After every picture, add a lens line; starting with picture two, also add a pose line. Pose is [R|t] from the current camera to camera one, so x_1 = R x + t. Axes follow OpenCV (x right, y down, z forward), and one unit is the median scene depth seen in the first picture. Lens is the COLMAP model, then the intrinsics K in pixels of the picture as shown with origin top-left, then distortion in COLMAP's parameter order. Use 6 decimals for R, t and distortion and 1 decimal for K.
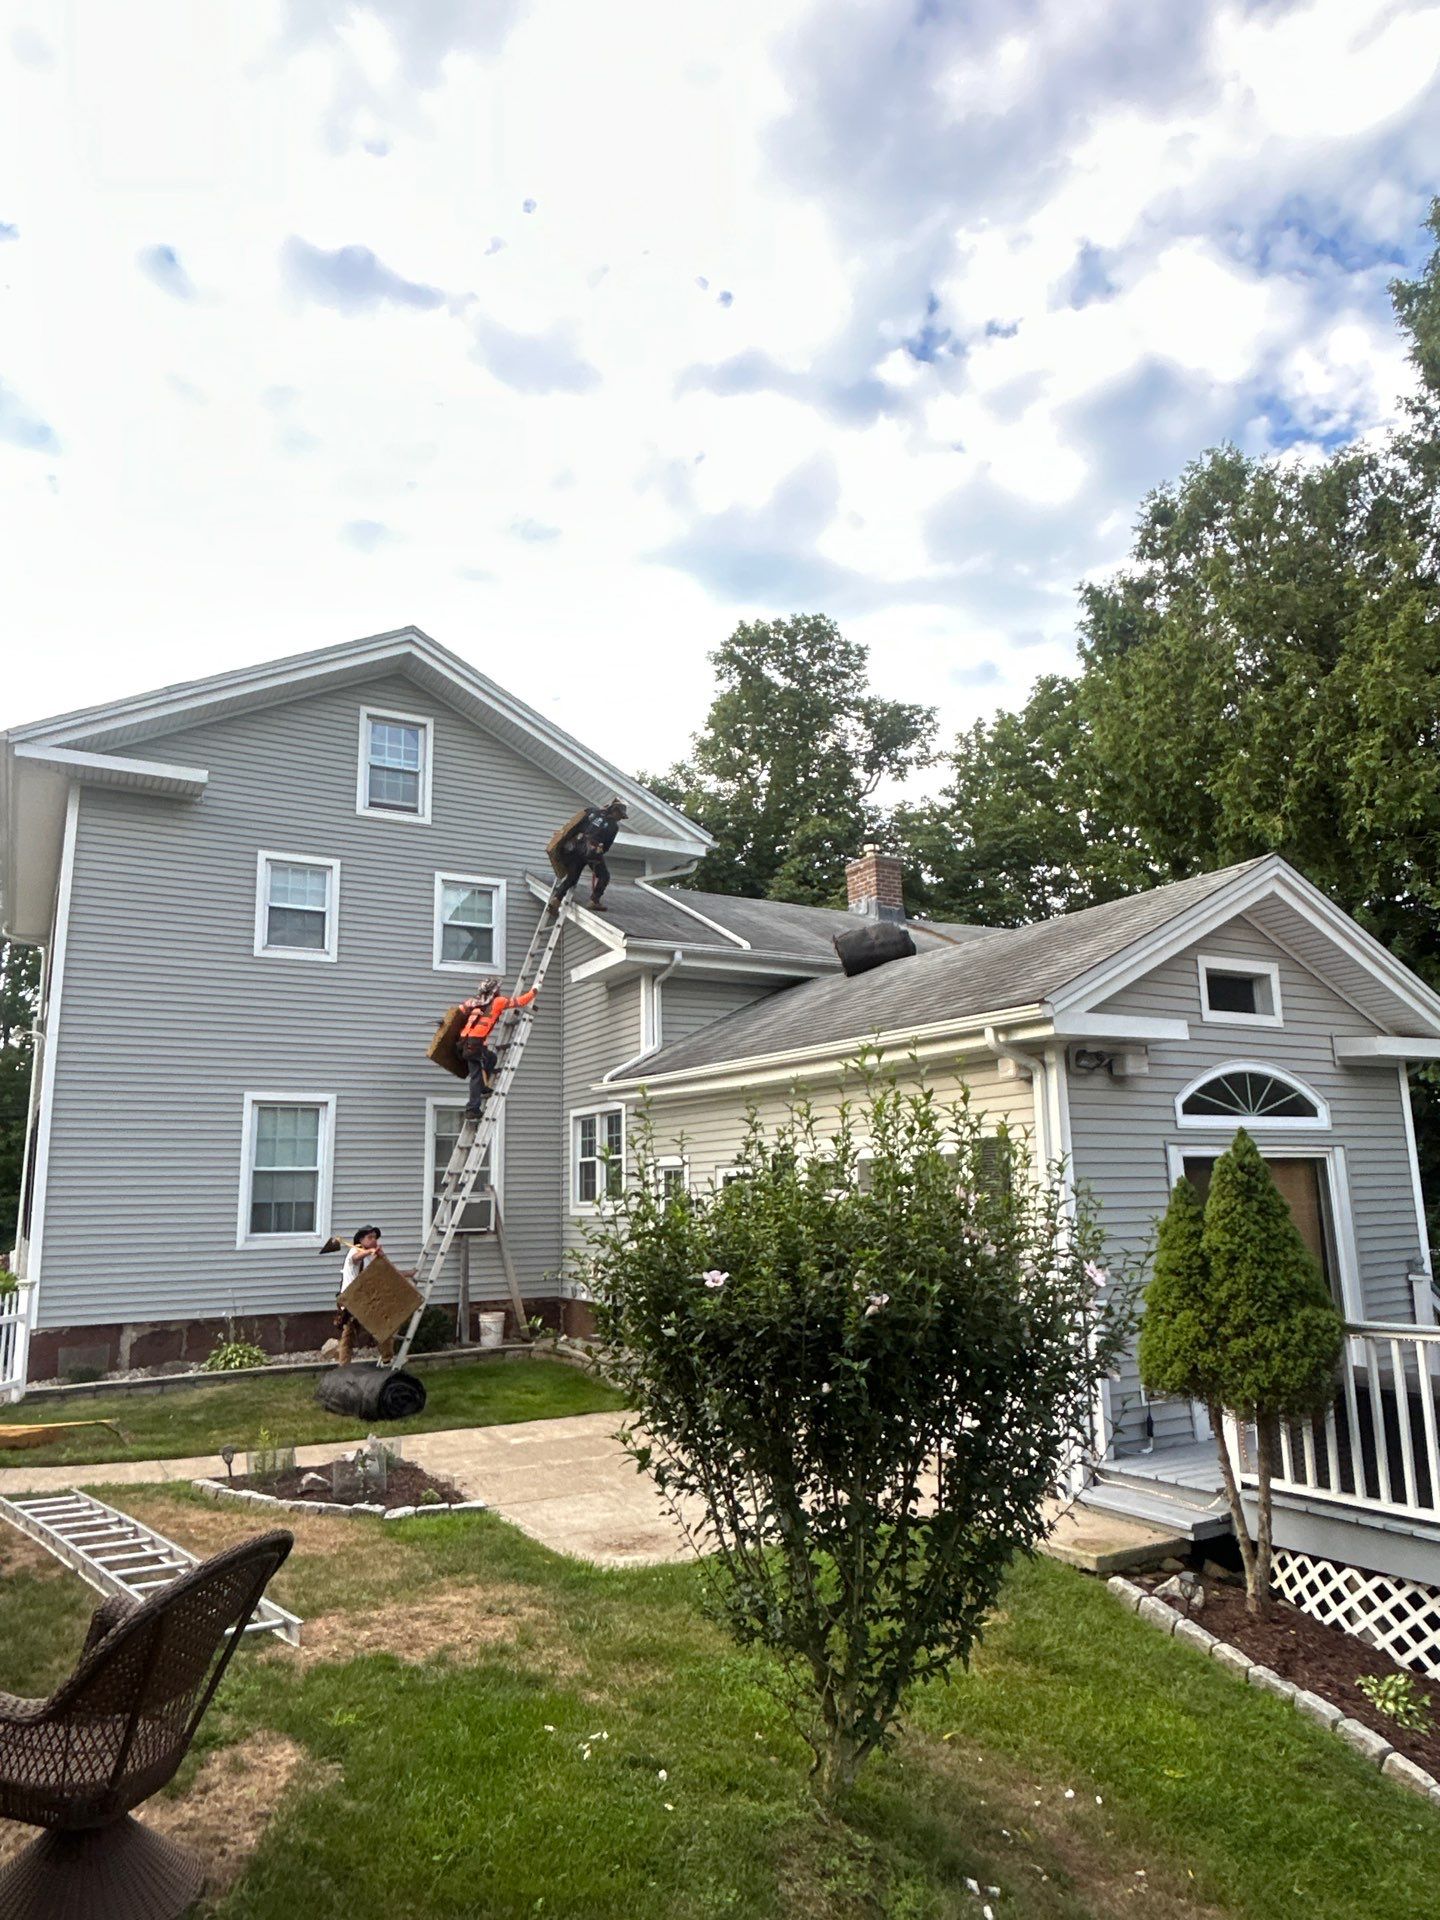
lens RADIAL K [[1199.6, 0, 697.3], [0, 1199.6, 961.1], [0, 0, 1]] dist [0.029565, 0.000271]
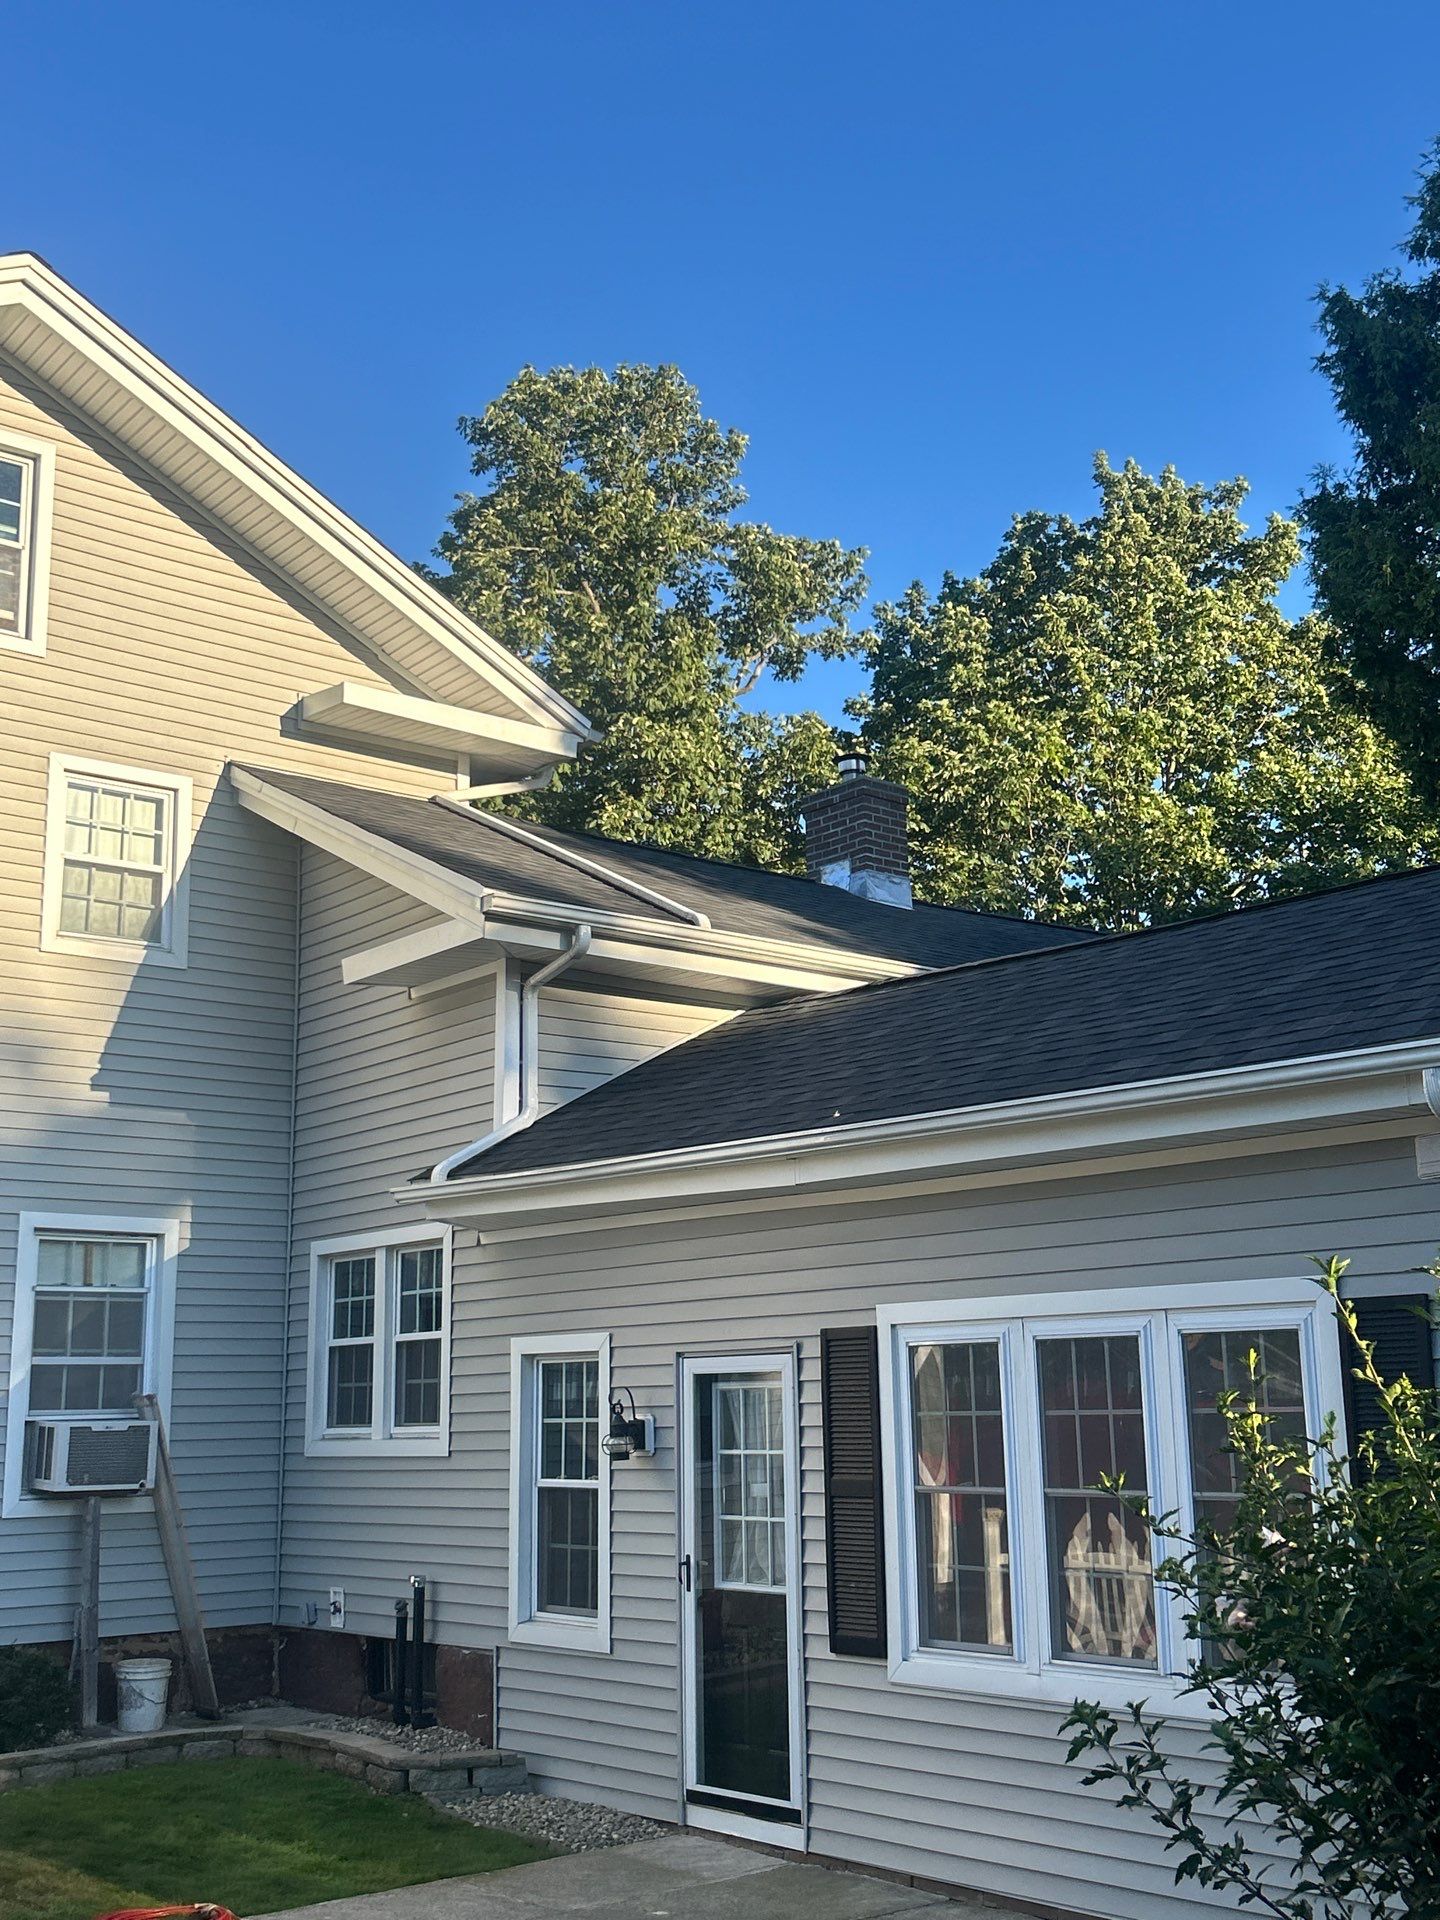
lens RADIAL K [[2091.3, 0, 719.1], [0, 2091.3, 918.3], [0, 0, 1]] dist [0.033689, 0.000000]
pose [[0.983431, 0.039622, 0.176899, -0.105018], [-0.032433, 0.998533, -0.043350, 0.023215], [-0.178358, 0.036894, 0.983274, 0.114300]]
